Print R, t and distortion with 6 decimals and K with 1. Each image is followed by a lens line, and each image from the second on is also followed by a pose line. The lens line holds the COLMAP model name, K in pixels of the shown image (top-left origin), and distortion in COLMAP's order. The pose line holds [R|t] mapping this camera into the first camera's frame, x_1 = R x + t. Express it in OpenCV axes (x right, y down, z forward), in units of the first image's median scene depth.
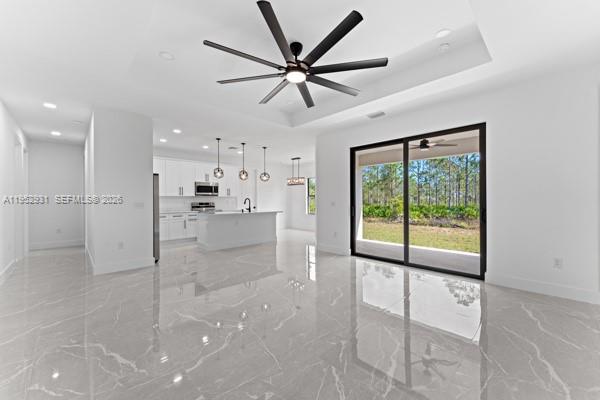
lens RADIAL K [[238.5, 0, 300.0], [0, 238.5, 200.0], [0, 0, 1]] dist [0.000341, 0.000023]
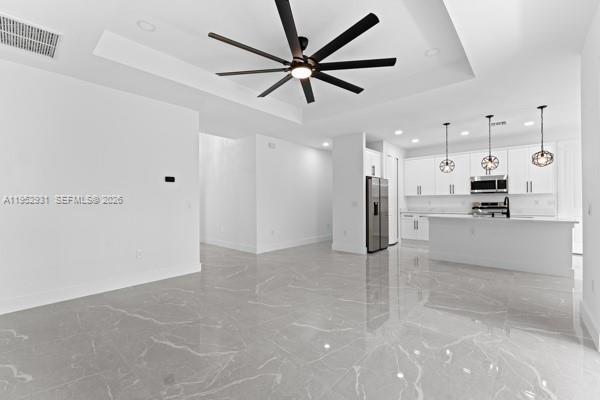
lens RADIAL K [[256.1, 0, 300.0], [0, 256.1, 200.0], [0, 0, 1]] dist [-0.002178, -0.000377]
pose [[0.075890, -0.000962, -0.997116, 0.384619], [0.007279, 0.999973, -0.000411, -0.001135], [0.997090, -0.007226, 0.075895, 0.348506]]
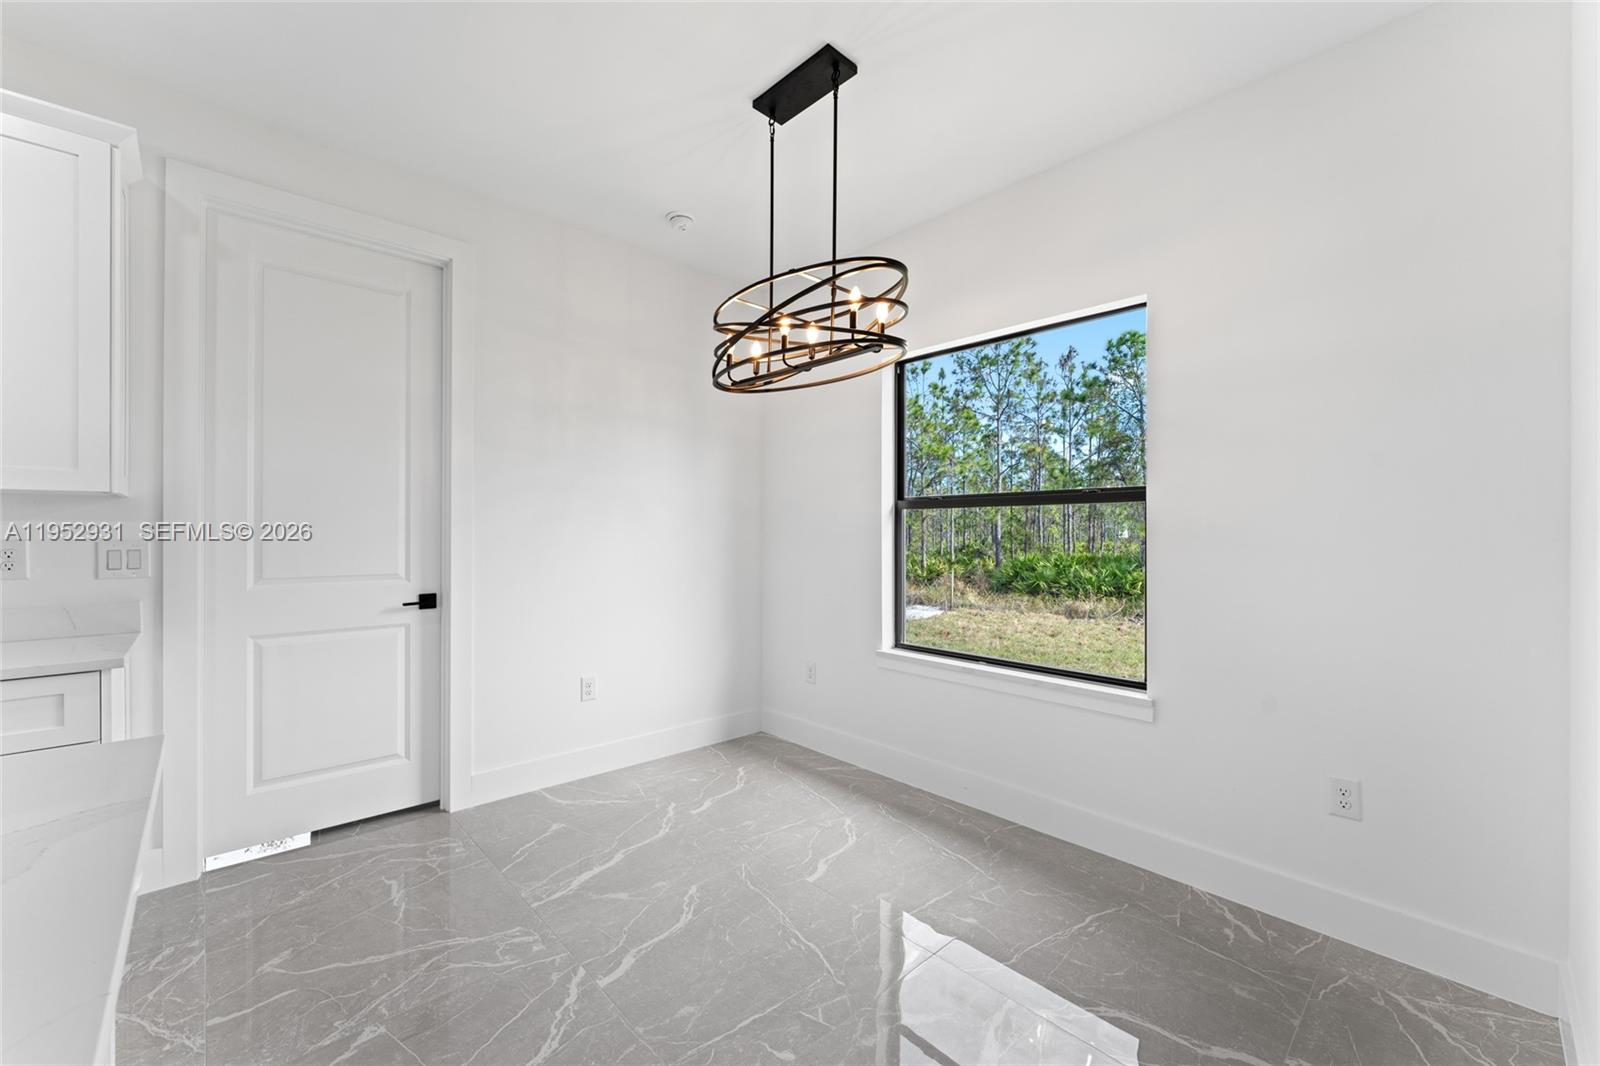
lens RADIAL K [[640.0, 0, 800.0], [0, 640.0, 533.0], [0, 0, 1]] dist [-0.002954, -0.000397]
pose [[0.999829, 0.005216, -0.017715, -0.014561], [-0.005173, 0.999983, 0.002500, -0.001945], [0.017728, -0.002408, 0.999840, 0.881483]]
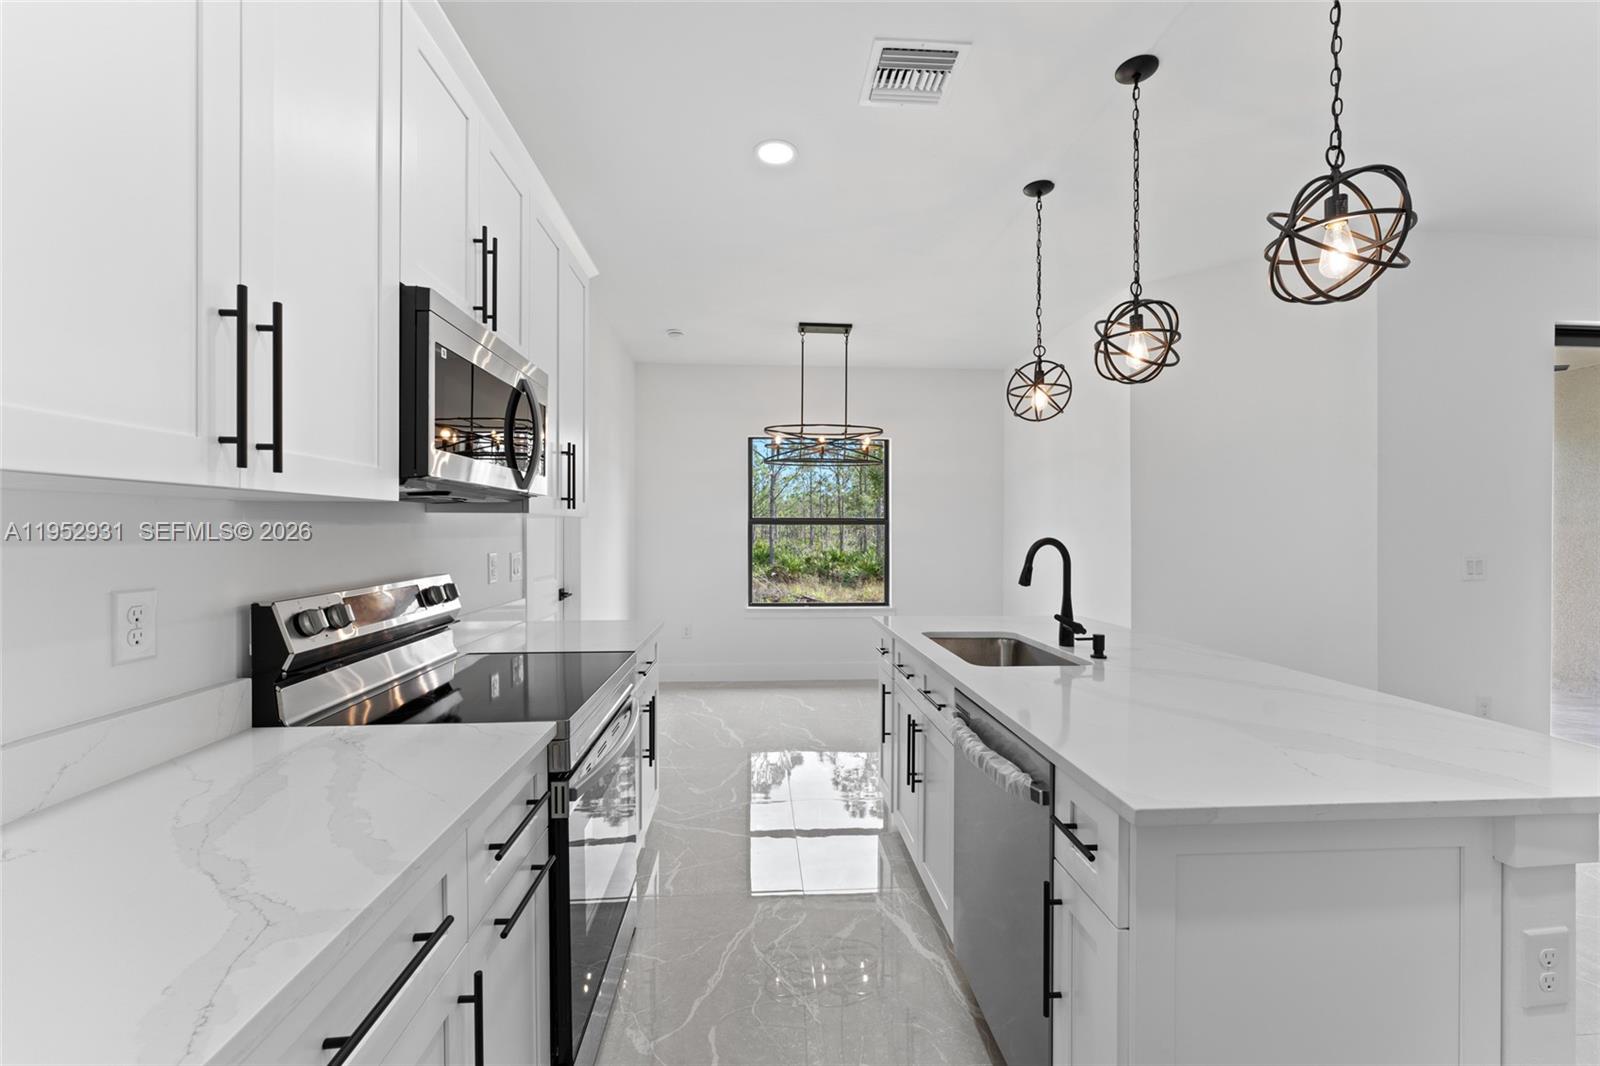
lens RADIAL K [[643.6, 0, 800.0], [0, 643.6, 533.0], [0, 0, 1]] dist [-0.001250, -0.000306]
pose [[0.642676, 0.003174, 0.766131, -0.500164], [-0.005970, 0.999982, 0.000865, -0.008618], [-0.766115, -0.005130, 0.642684, 0.794589]]
